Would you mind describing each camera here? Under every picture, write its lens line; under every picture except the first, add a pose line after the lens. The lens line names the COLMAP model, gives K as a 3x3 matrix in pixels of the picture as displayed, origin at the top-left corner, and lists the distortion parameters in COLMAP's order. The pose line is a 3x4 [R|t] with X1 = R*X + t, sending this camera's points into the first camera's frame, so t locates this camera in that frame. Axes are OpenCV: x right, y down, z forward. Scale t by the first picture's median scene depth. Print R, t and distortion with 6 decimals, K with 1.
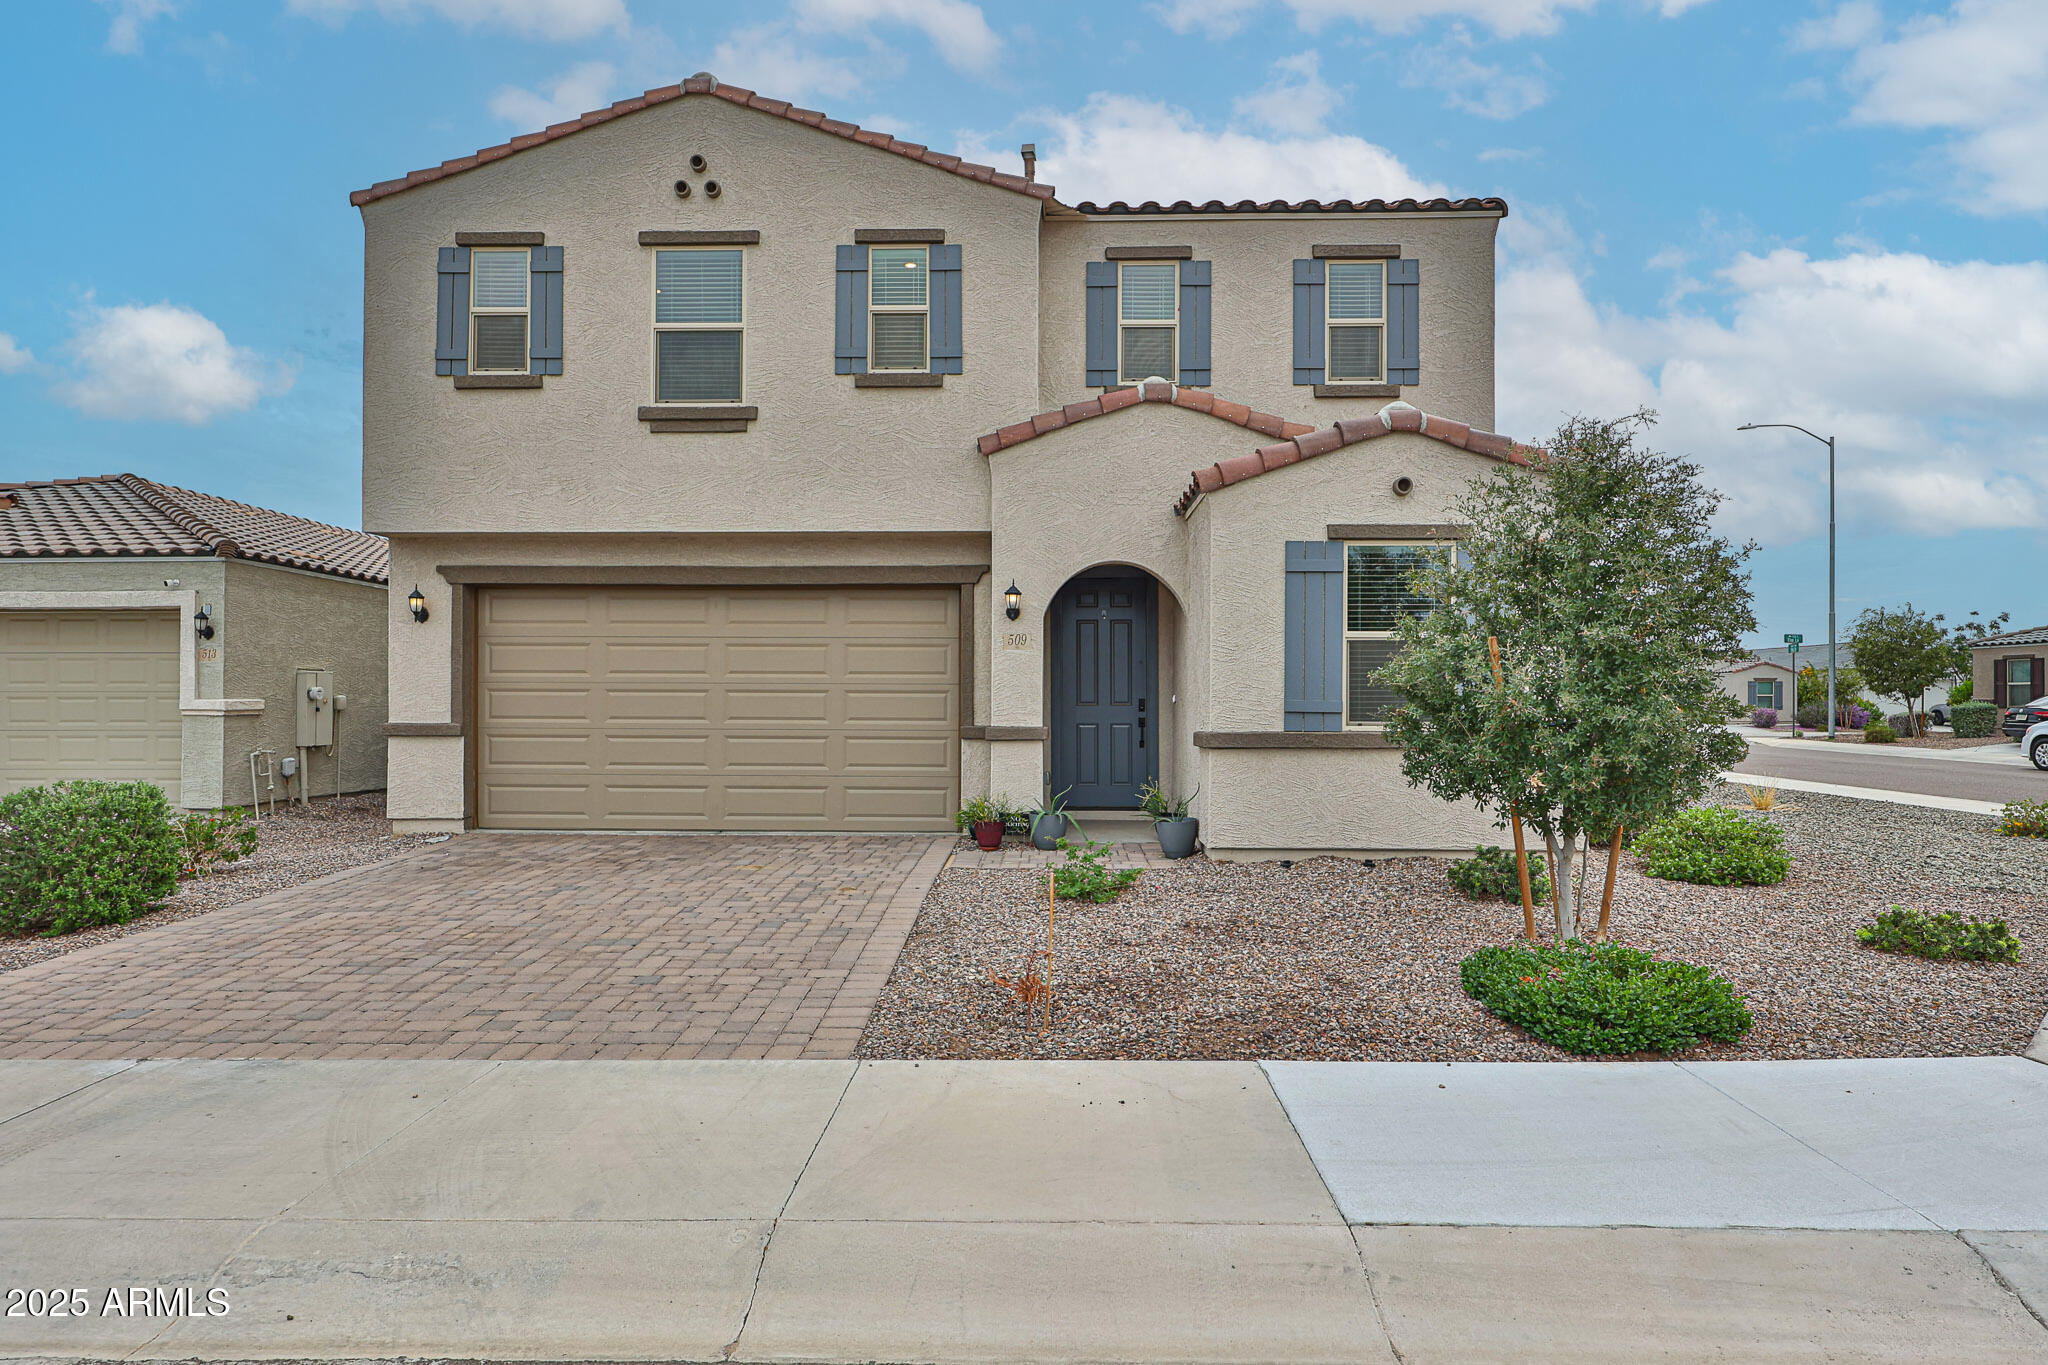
lens RADIAL K [[1165.0, 0, 1021.1], [0, 1165.0, 685.8], [0, 0, 1]] dist [0.004948, -0.001118]
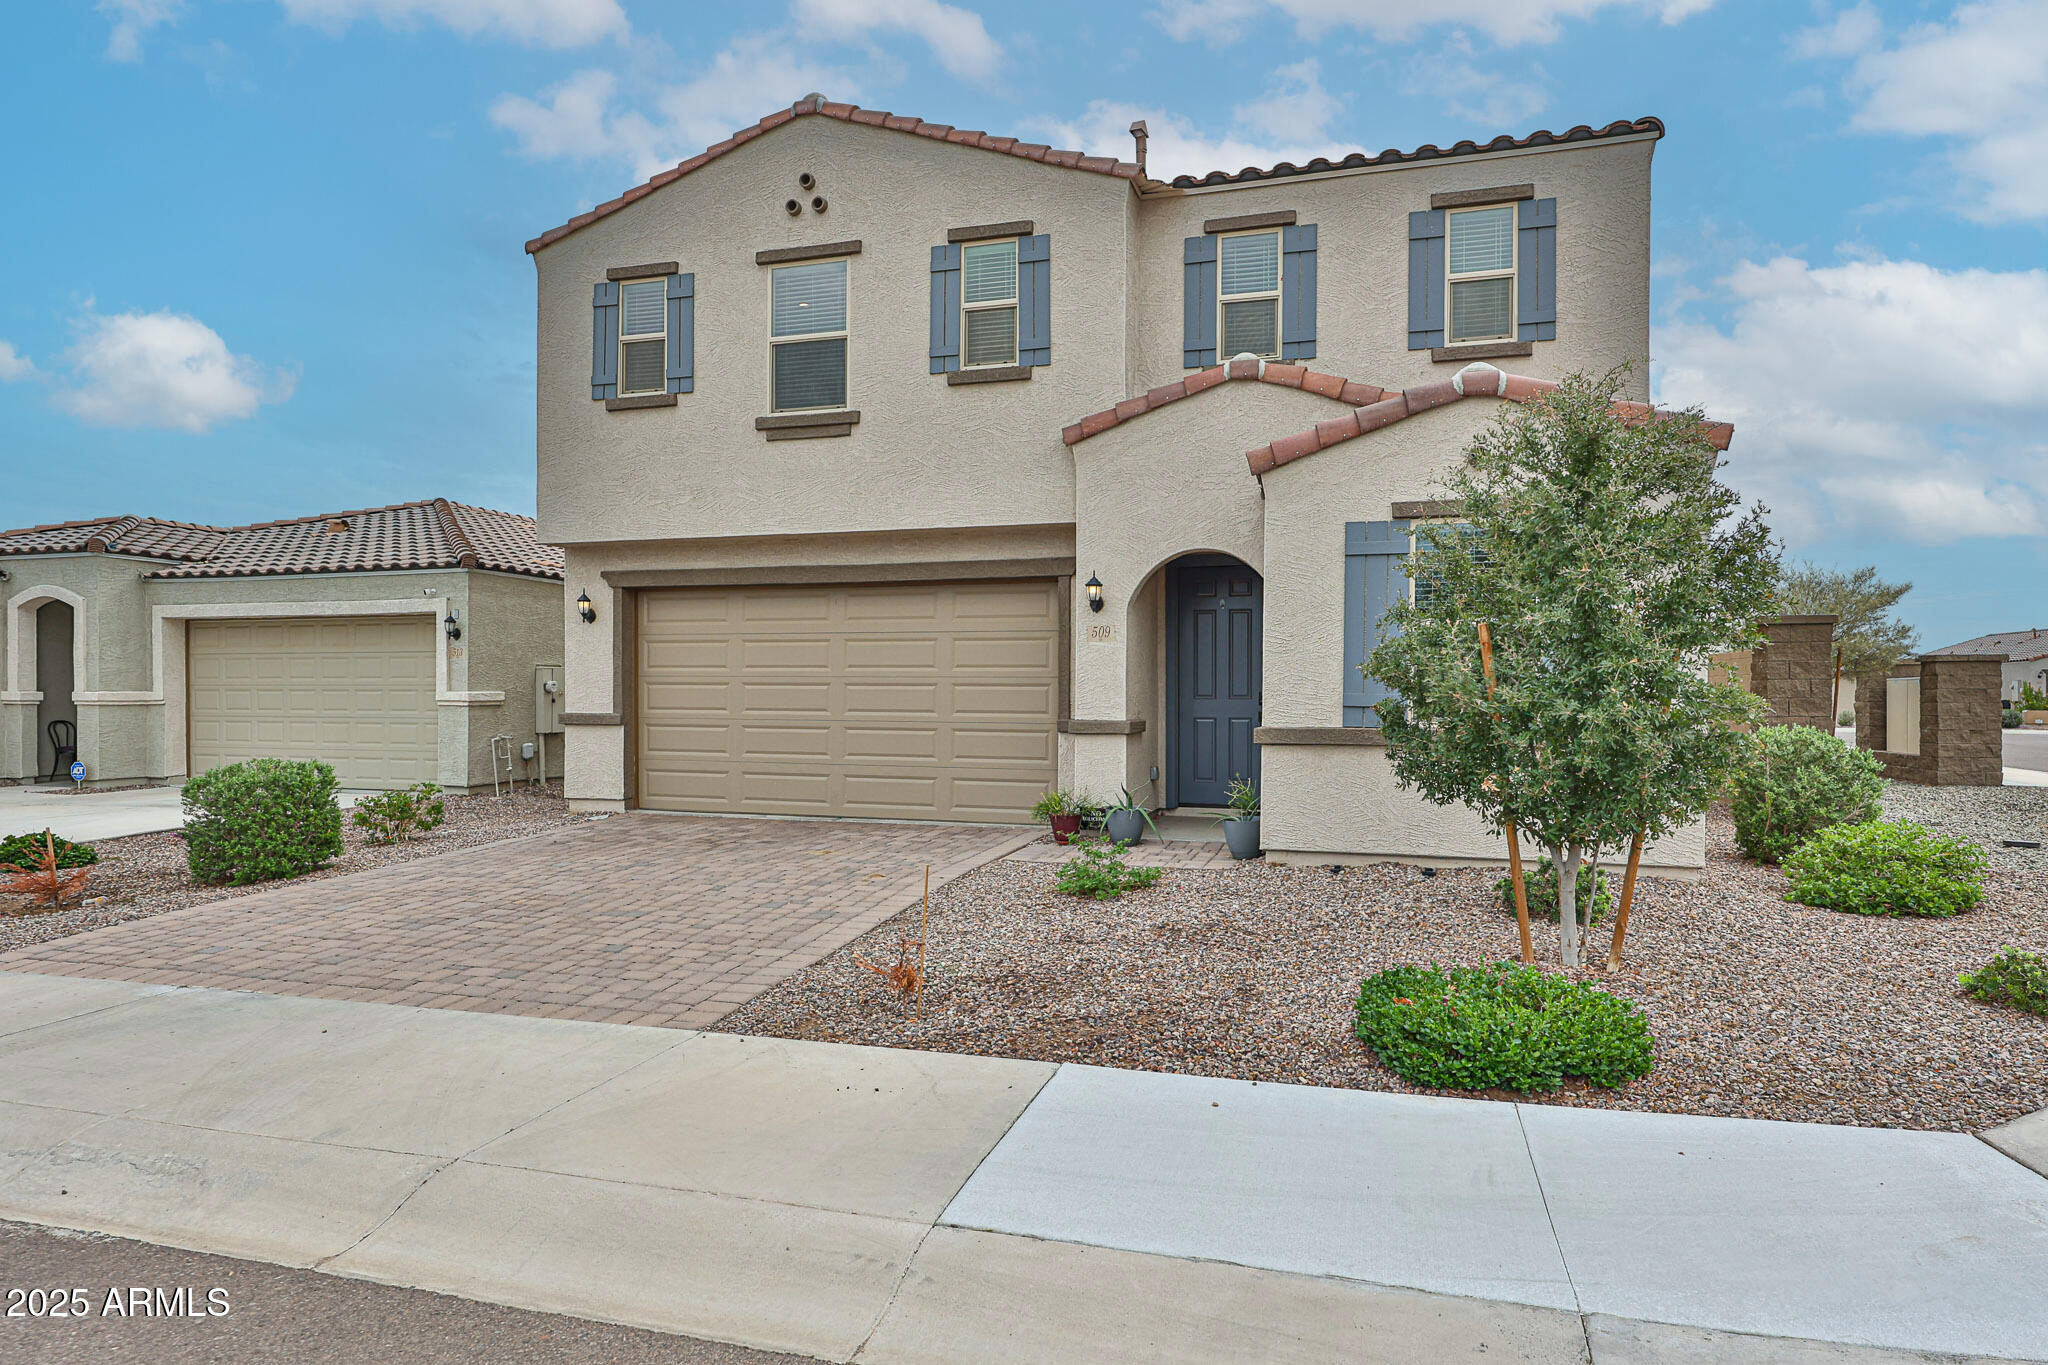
lens RADIAL K [[1183.5, 0, 1027.1], [0, 1183.5, 693.0], [0, 0, 1]] dist [0.003576, -0.001602]
pose [[0.964840, 0.001066, -0.262836, 0.200007], [0.002054, 0.999931, 0.011593, 0.000462], [0.262830, -0.011725, 0.964771, 0.019346]]
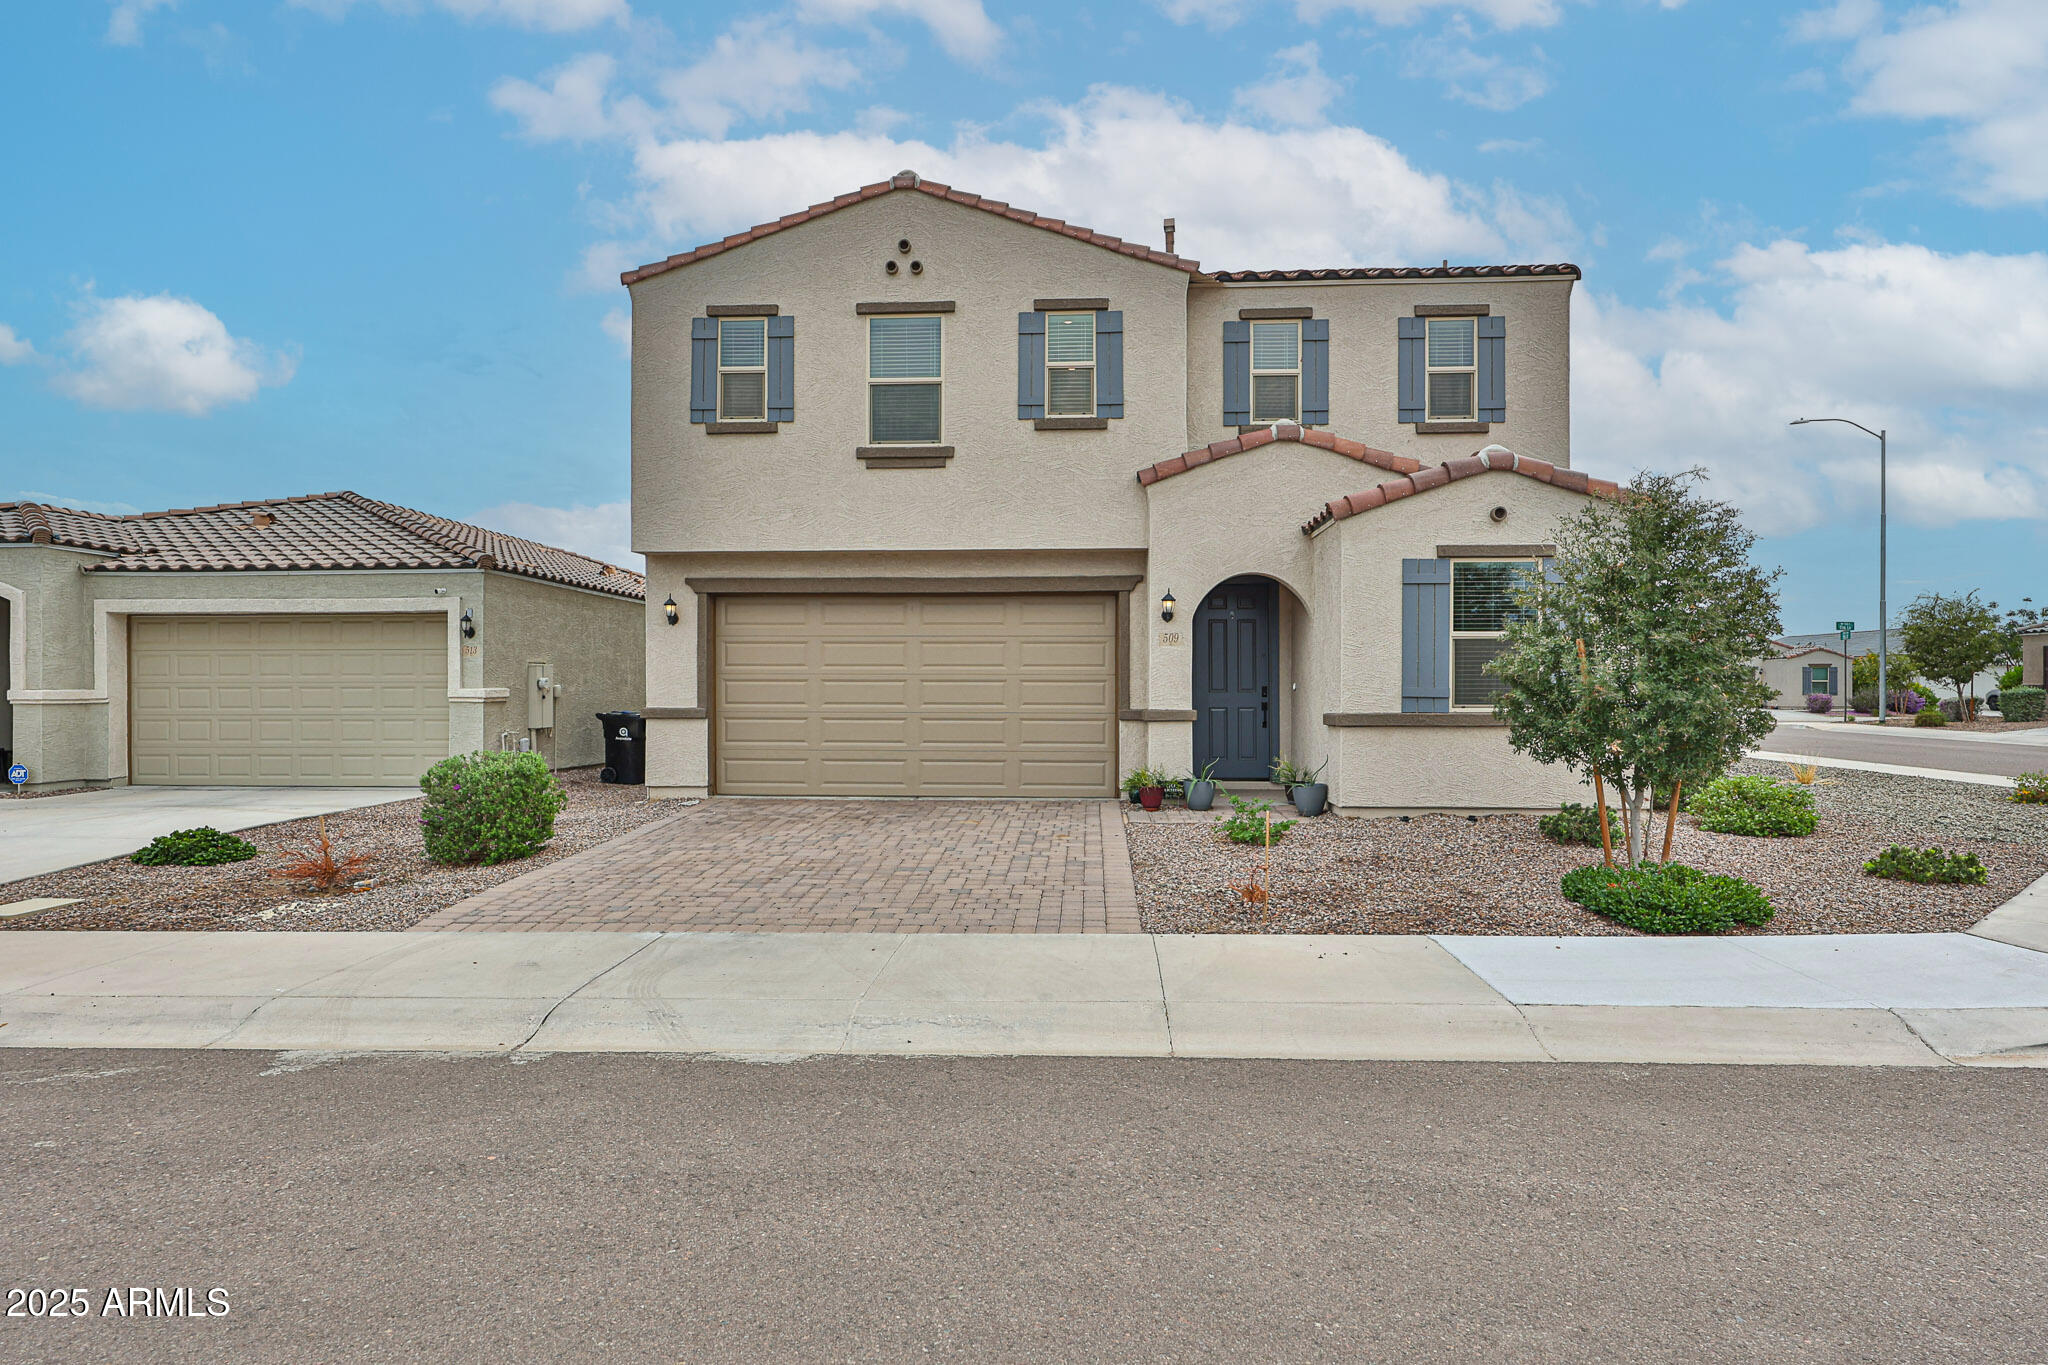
lens RADIAL K [[1165.0, 0, 1027.9], [0, 1165.0, 679.5], [0, 0, 1]] dist [0.004948, -0.001118]
pose [[0.999513, -0.002485, -0.031120, -0.114799], [0.002656, 0.999982, 0.005464, -0.003296], [0.031106, -0.005544, 0.999501, -0.216607]]
